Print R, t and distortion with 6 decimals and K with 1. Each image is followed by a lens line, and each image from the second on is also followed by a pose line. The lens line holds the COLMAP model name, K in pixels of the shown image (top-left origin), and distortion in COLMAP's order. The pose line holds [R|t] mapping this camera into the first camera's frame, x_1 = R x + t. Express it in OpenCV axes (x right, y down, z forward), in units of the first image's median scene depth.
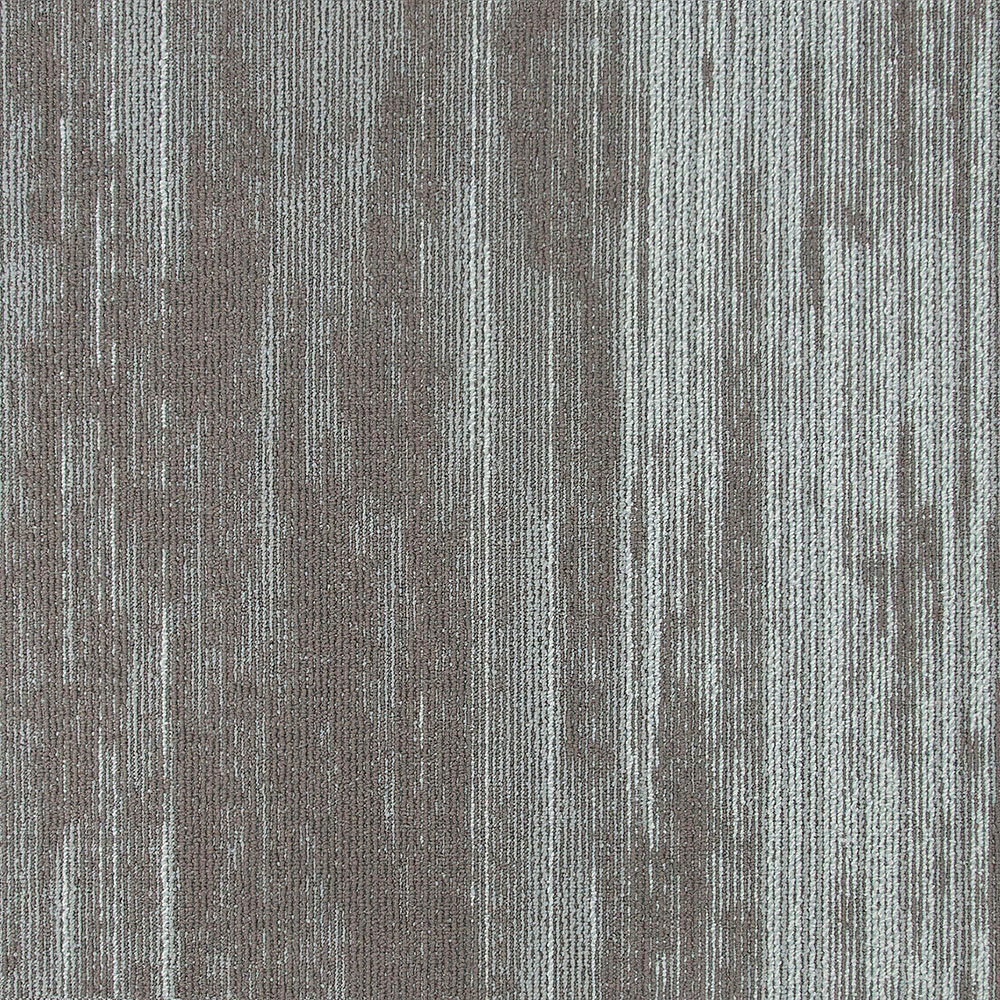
lens RADIAL K [[1063.8, 0, 503.3], [0, 1063.8, 500.7], [0, 0, 1]] dist [0.008342, 0.000000]
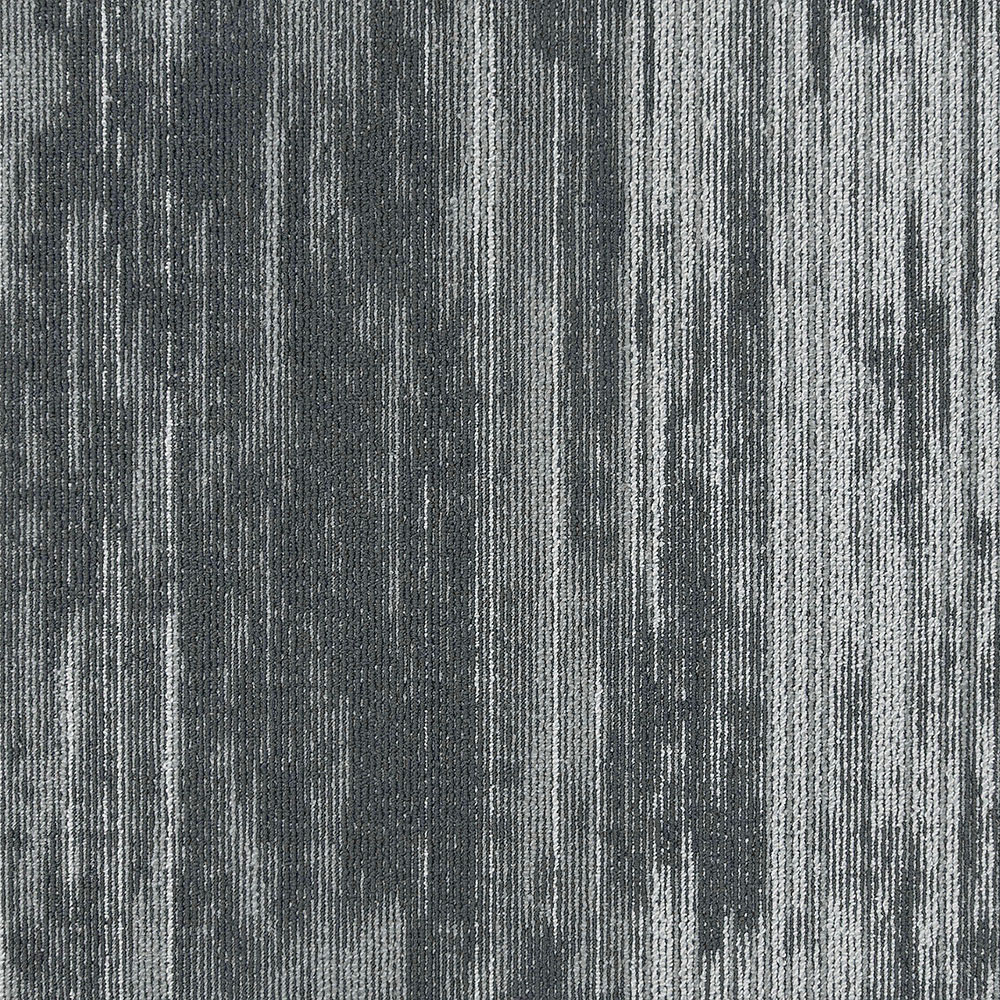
lens RADIAL K [[1063.8, 0, 501.3], [0, 1063.8, 499.5], [0, 0, 1]] dist [0.008342, 0.000000]
pose [[0.999978, 0.000688, -0.006561, 0.000553], [-0.000676, 0.999998, 0.001762, 0.196079], [0.006562, -0.001757, 0.999977, 0.002868]]
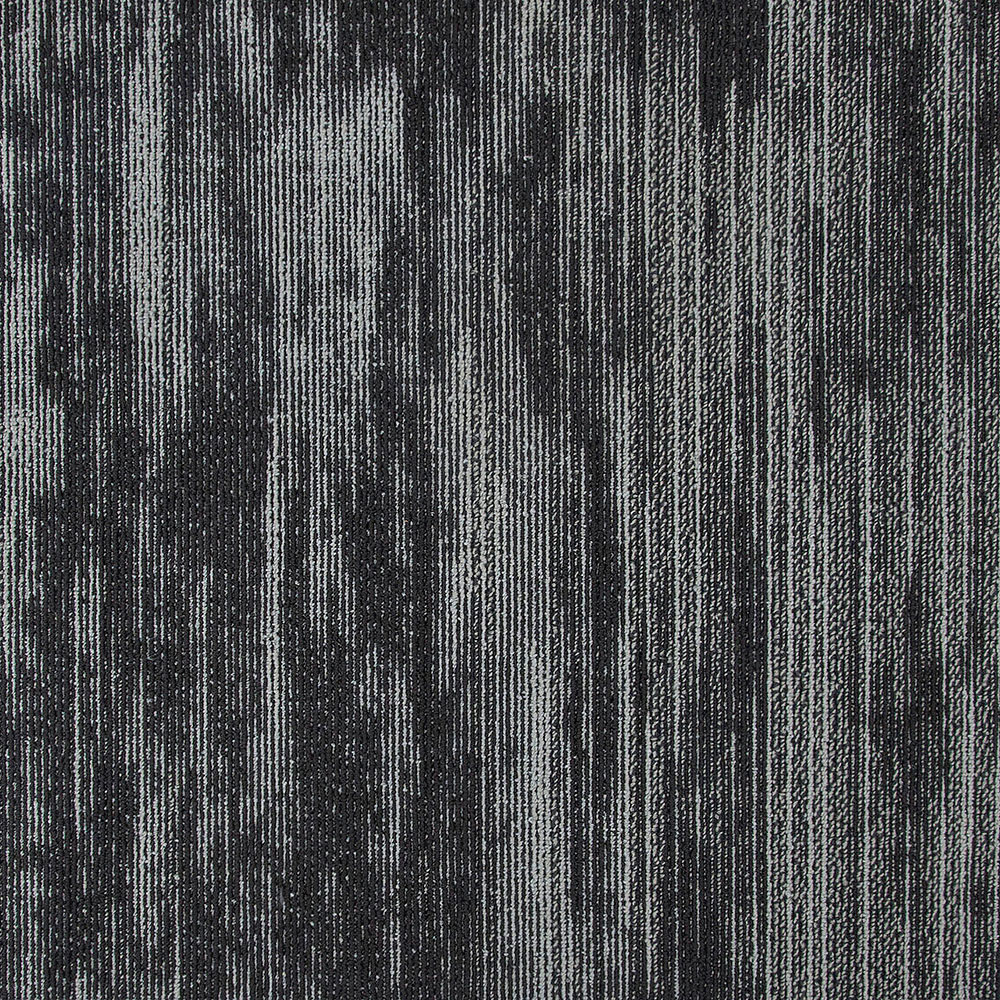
lens RADIAL K [[1063.8, 0, 501.5], [0, 1063.8, 498.6], [0, 0, 1]] dist [0.008342, 0.000000]
pose [[0.999983, -0.005742, -0.000755, -0.002787], [0.005737, 0.999965, -0.006104, -0.140425], [0.000790, 0.006099, 0.999981, -0.008766]]
